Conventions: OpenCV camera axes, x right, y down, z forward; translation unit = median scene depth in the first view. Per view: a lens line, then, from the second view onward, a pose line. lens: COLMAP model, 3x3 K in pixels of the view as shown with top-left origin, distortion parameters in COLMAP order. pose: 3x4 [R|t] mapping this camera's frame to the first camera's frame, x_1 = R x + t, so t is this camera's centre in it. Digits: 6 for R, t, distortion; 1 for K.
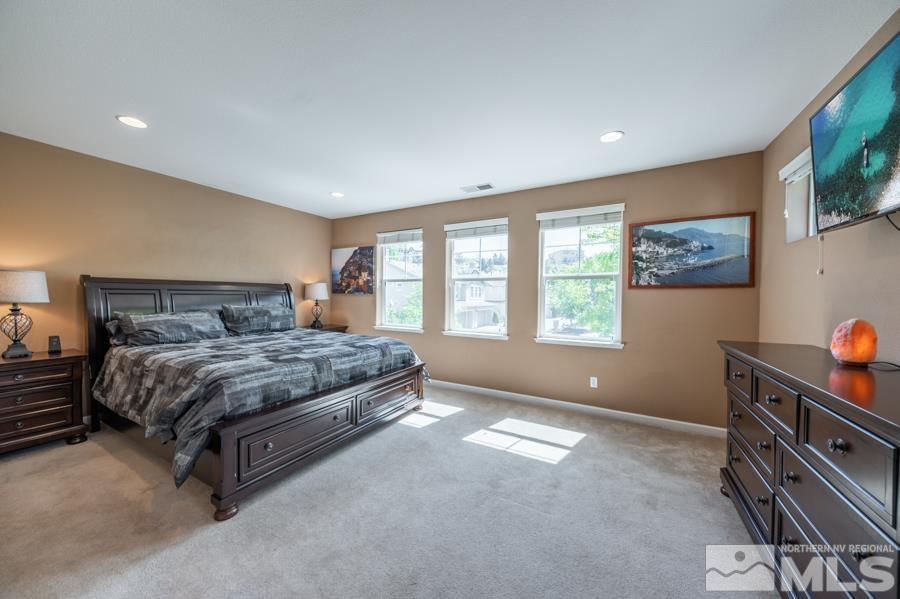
lens RADIAL K [[313.4, 0, 445.4], [0, 313.4, 296.4], [0, 0, 1]] dist [0.001344, -0.002267]
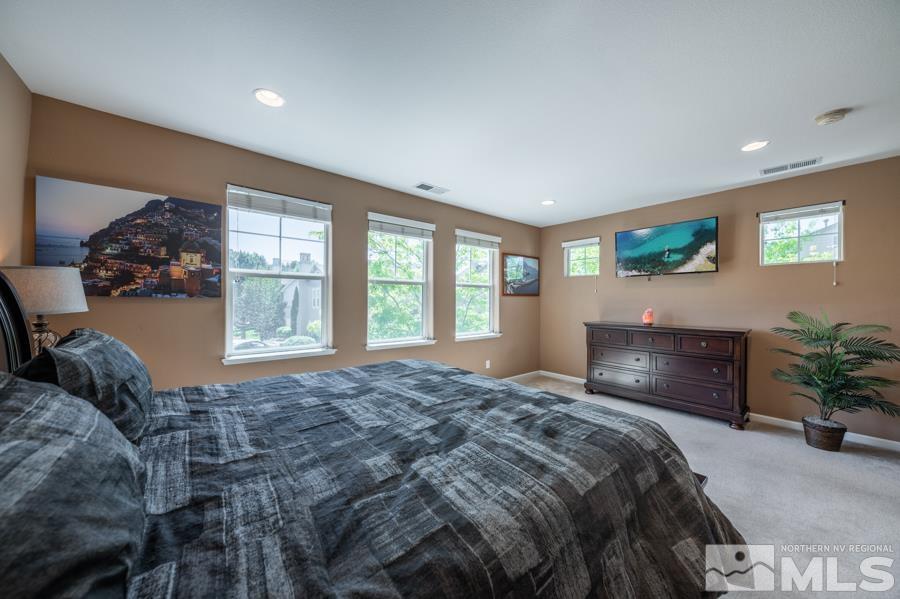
lens RADIAL K [[313.4, 0, 447.1], [0, 313.4, 303.1], [0, 0, 1]] dist [0.001344, -0.002267]
pose [[0.355773, -0.007894, 0.934539, -0.625894], [0.005491, 0.999965, 0.006356, -0.000702], [-0.934556, 0.002870, 0.355804, 0.500060]]
